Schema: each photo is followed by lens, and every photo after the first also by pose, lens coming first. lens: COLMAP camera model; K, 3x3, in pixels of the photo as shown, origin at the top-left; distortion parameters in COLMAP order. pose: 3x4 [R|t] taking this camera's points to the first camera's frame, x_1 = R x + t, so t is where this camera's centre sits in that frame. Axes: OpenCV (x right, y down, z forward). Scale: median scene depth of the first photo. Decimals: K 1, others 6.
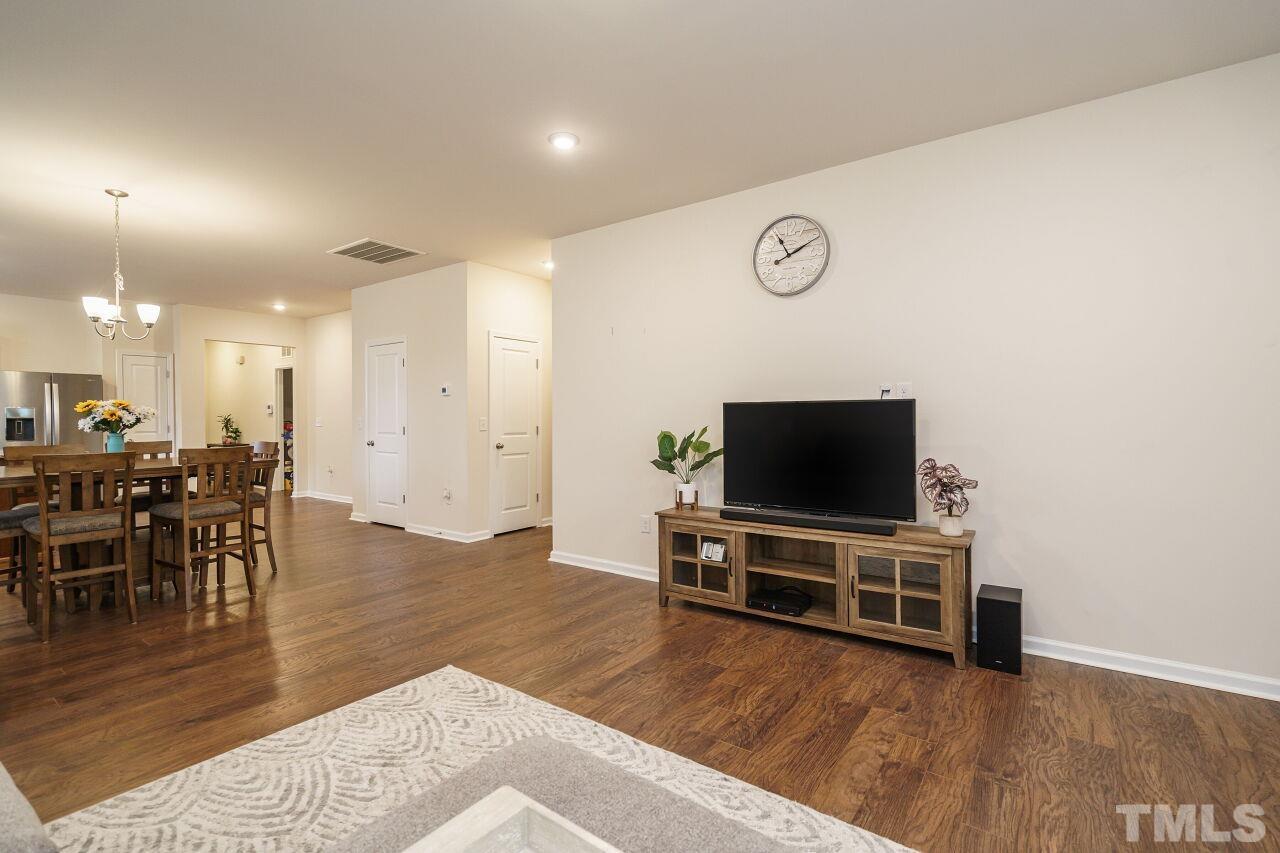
lens RADIAL K [[588.0, 0, 643.4], [0, 588.0, 422.1], [0, 0, 1]] dist [-0.004881, 0.002298]
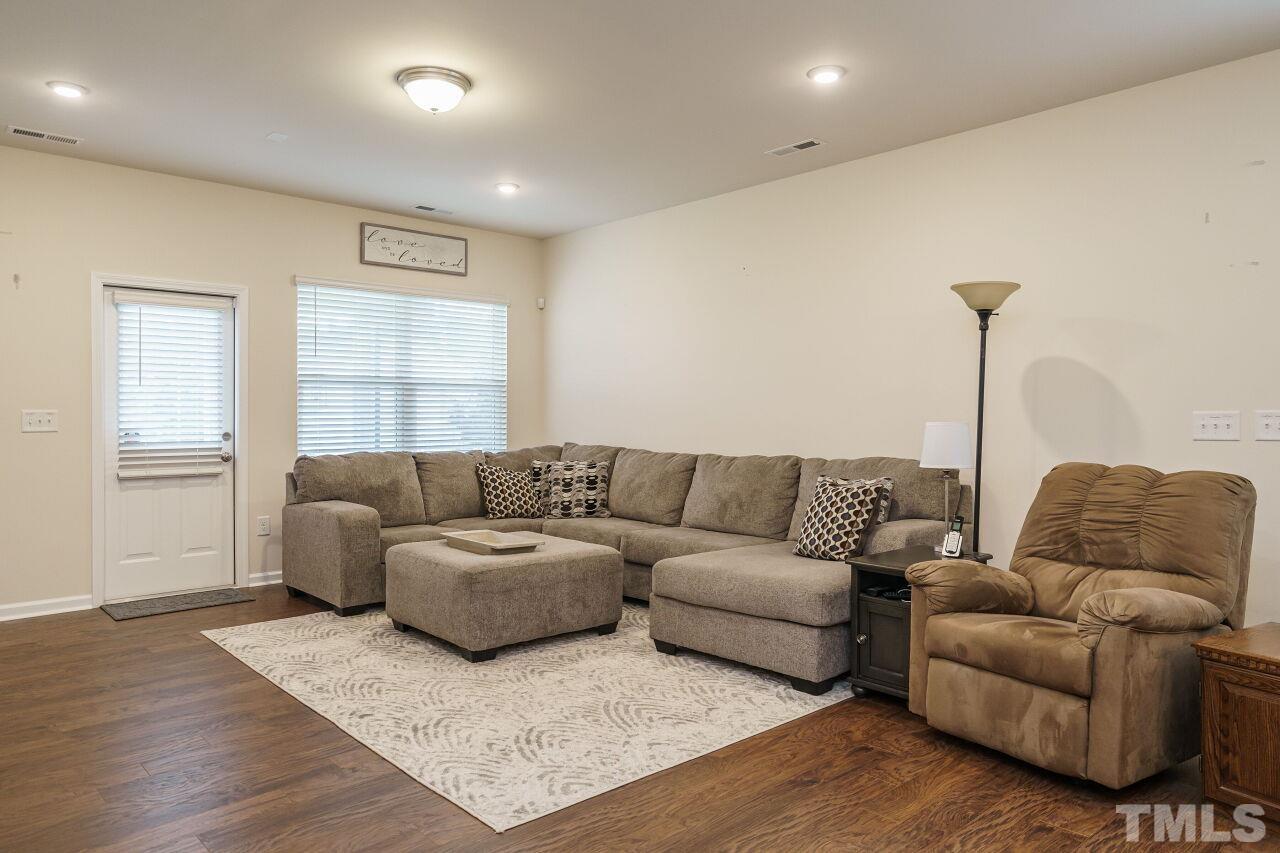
lens RADIAL K [[819.6, 0, 629.6], [0, 819.6, 416.7], [0, 0, 1]] dist [0.005452, 0.000682]
pose [[-0.978358, 0.004613, 0.206870, -0.581492], [0.006203, 0.999956, 0.007037, -0.000475], [-0.206829, 0.008168, -0.978343, 1.641025]]
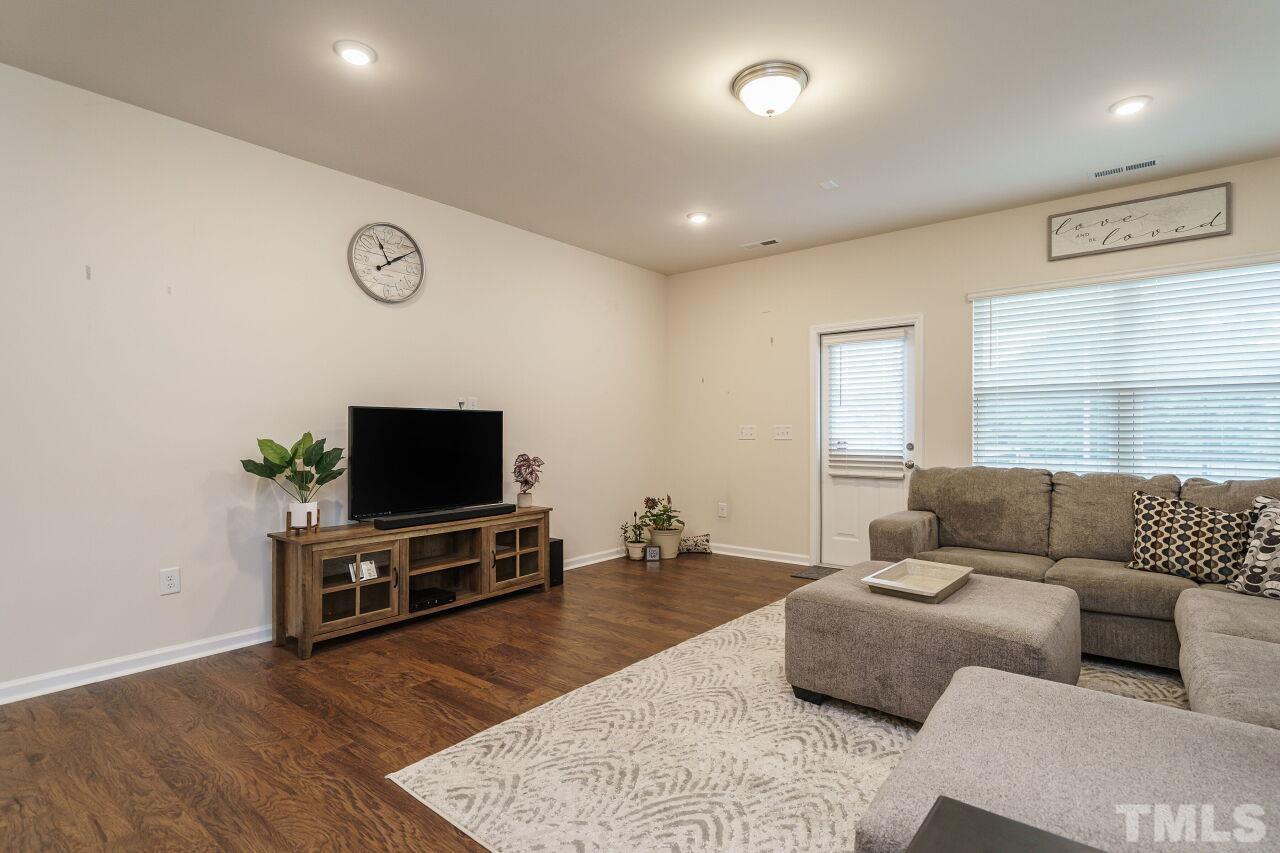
lens RADIAL K [[623.4, 0, 647.5], [0, 623.4, 434.8], [0, 0, 1]] dist [0.004006, 0.001486]
pose [[0.043619, 0.000786, 0.999048, -0.968960], [0.005634, 0.999984, -0.001033, 0.018455], [-0.999032, 0.005674, 0.043613, 0.617467]]
